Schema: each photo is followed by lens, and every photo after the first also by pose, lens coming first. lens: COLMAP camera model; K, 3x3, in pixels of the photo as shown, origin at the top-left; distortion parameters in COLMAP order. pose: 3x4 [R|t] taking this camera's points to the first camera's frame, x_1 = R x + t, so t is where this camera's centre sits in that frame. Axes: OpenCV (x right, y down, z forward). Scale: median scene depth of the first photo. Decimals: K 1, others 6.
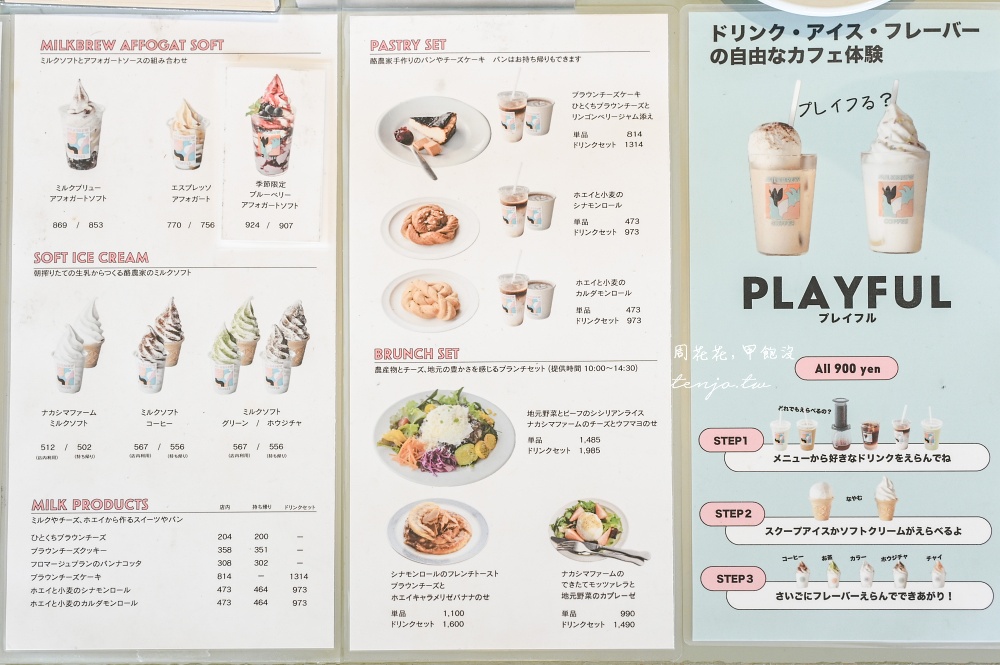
lens RADIAL K [[833.4, 0, 500.2], [0, 833.4, 330.6], [0, 0, 1]] dist [0.009011, -0.004709]
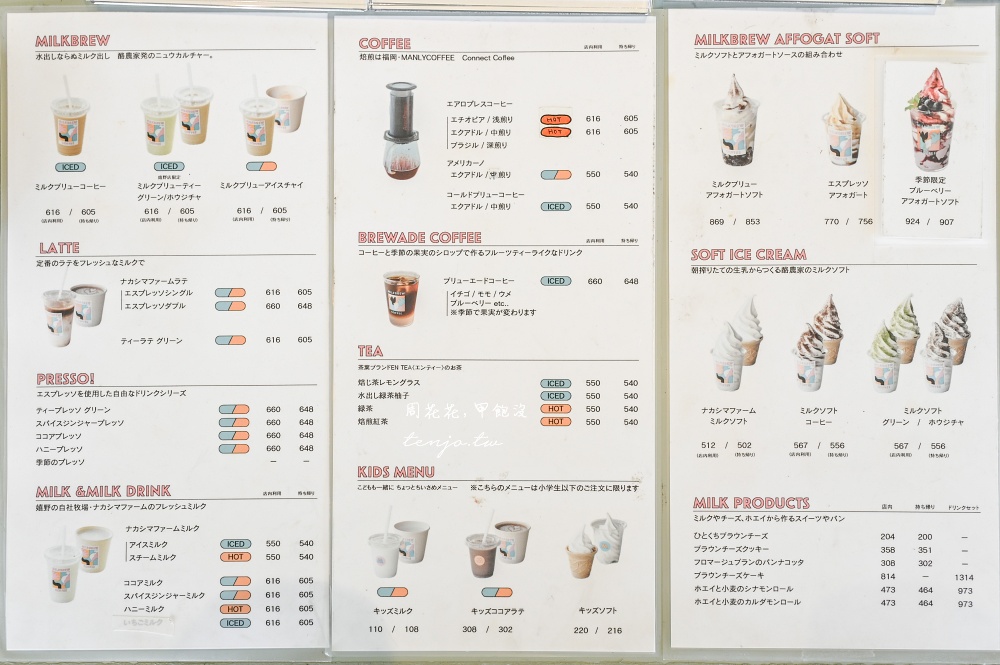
lens RADIAL K [[833.4, 0, 499.9], [0, 833.4, 334.7], [0, 0, 1]] dist [0.009011, -0.004709]
pose [[0.999766, 0.003234, -0.021376, -0.764351], [-0.002979, 0.999924, 0.011939, -0.003155], [0.021413, -0.011872, 0.999700, 0.001909]]
